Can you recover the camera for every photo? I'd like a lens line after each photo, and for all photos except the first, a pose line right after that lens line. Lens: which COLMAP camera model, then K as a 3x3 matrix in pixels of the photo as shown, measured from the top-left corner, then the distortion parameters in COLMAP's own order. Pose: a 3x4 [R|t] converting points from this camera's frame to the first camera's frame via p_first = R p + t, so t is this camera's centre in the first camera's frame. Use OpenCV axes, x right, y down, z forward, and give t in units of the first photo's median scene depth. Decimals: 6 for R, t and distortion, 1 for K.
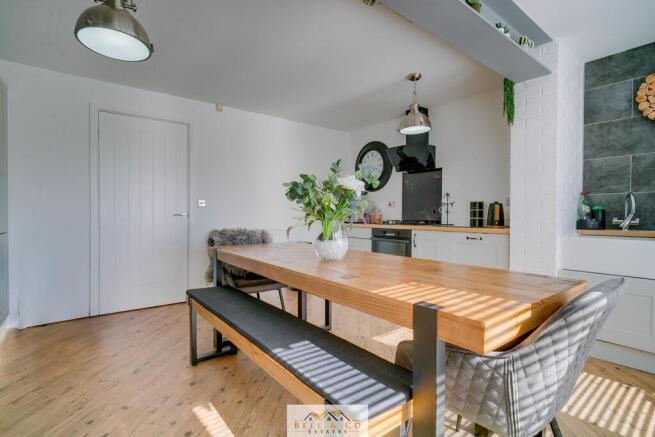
lens RADIAL K [[310.5, 0, 328.3], [0, 310.5, 218.7], [0, 0, 1]] dist [0.008212, -0.000390]
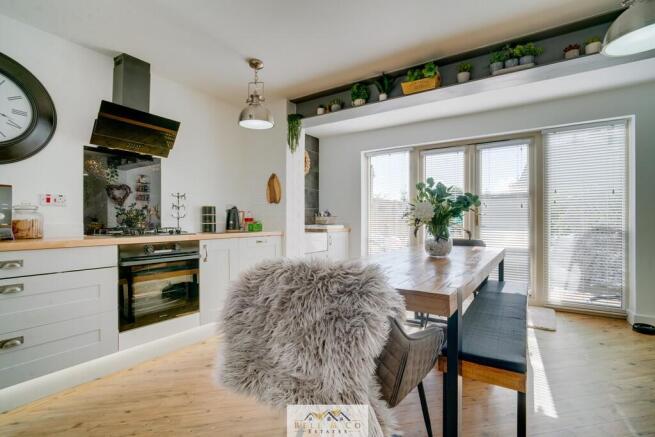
lens RADIAL K [[310.5, 0, 328.5], [0, 310.5, 218.3], [0, 0, 1]] dist [0.008212, -0.000390]
pose [[-0.317642, -0.001188, 0.948210, -0.543194], [0.004327, 0.999987, 0.002703, -0.018628], [-0.948201, 0.004962, -0.317632, 0.943564]]
